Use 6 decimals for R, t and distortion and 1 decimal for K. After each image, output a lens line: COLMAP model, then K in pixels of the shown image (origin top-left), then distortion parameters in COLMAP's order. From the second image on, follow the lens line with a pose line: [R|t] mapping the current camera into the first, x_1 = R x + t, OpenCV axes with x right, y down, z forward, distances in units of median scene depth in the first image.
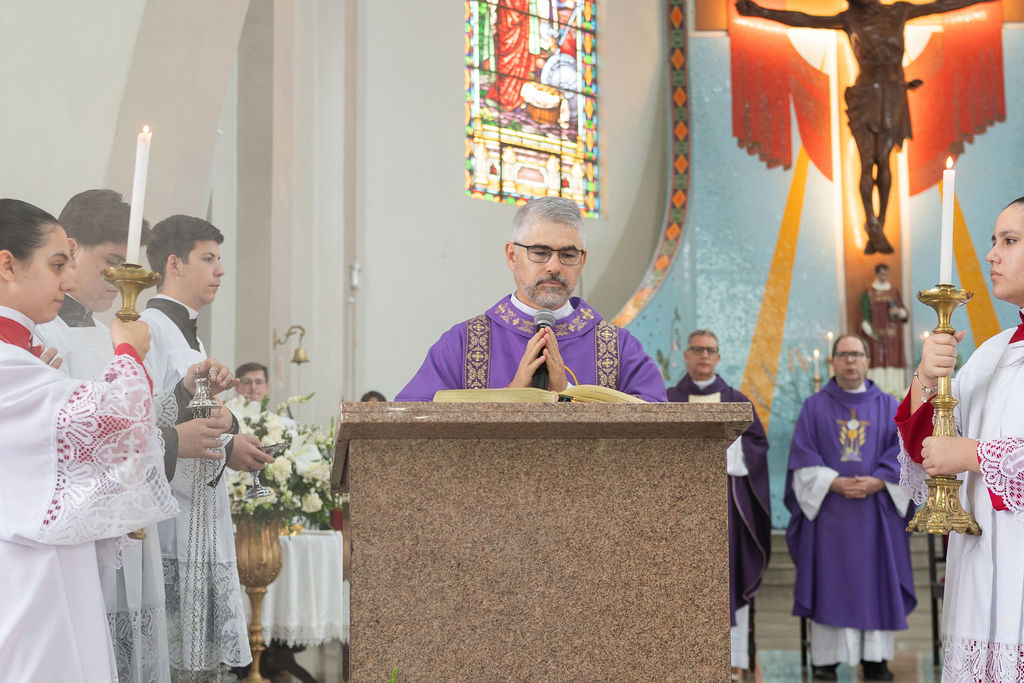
lens RADIAL K [[1535.6, 0, 500.7], [0, 1535.6, 341.1], [0, 0, 1]] dist [-0.006802, 0.009523]
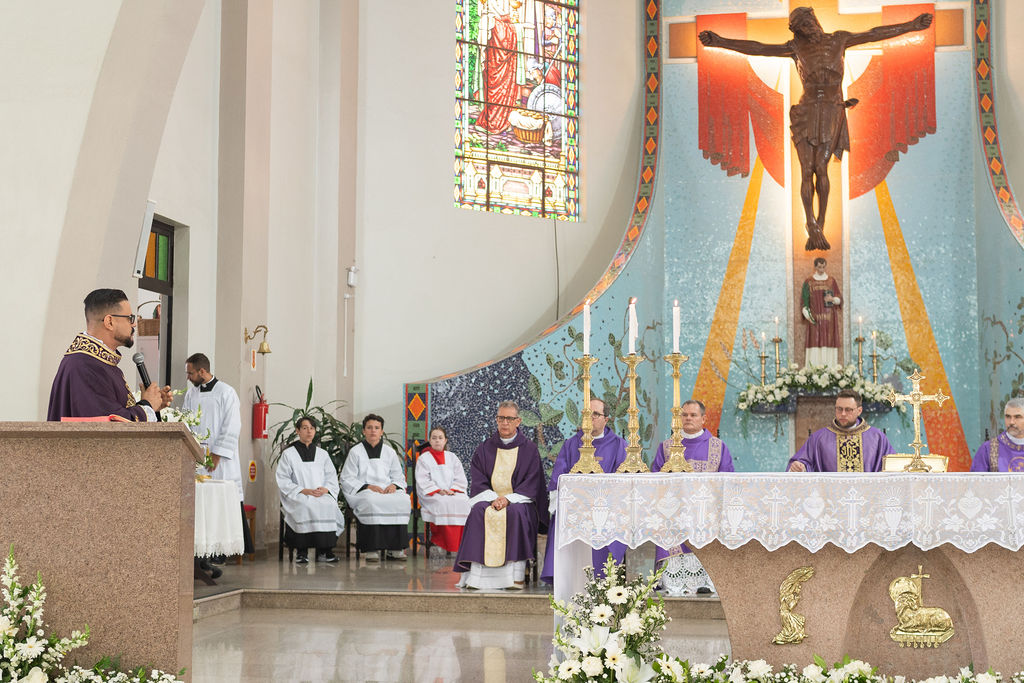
lens RADIAL K [[1517.1, 0, 505.7], [0, 1517.1, 338.5], [0, 0, 1]] dist [-0.008694, 0.018746]
pose [[0.992524, 0.001838, -0.122035, 0.157743], [0.001817, 0.999553, 0.029834, -0.024968], [0.122035, -0.029833, 0.992077, -0.184303]]
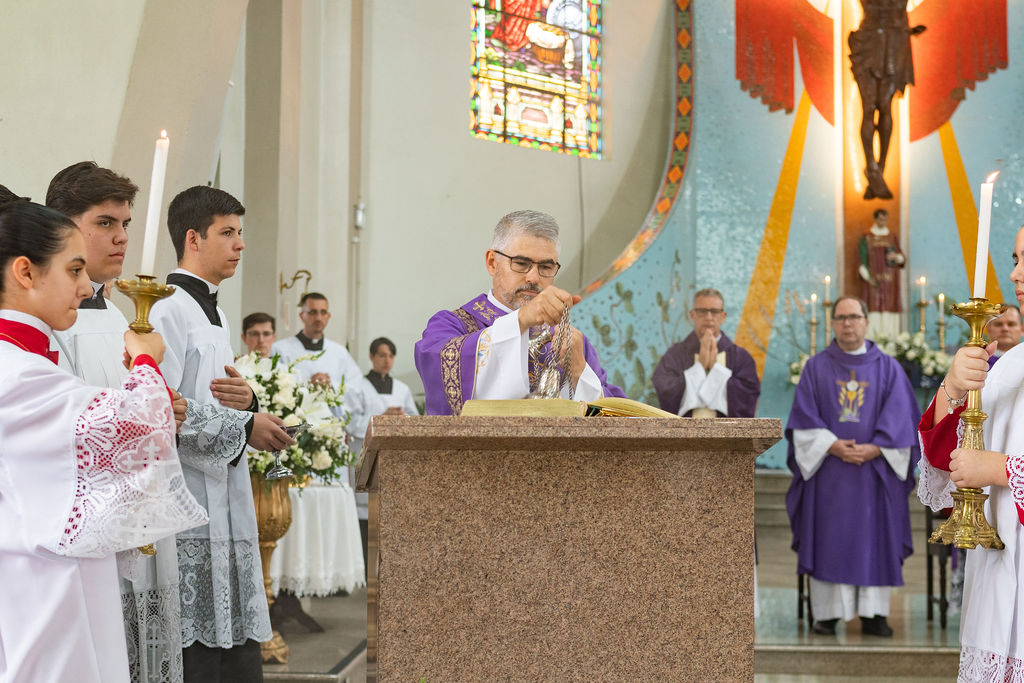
lens RADIAL K [[1513.5, 0, 504.9], [0, 1513.5, 343.2], [0, 0, 1]] dist [-0.008131, 0.037529]
pose [[0.999856, 0.015437, 0.006988, -0.004491], [-0.015781, 0.998515, 0.052135, -0.010644], [-0.006172, -0.052238, 0.998616, 0.003517]]
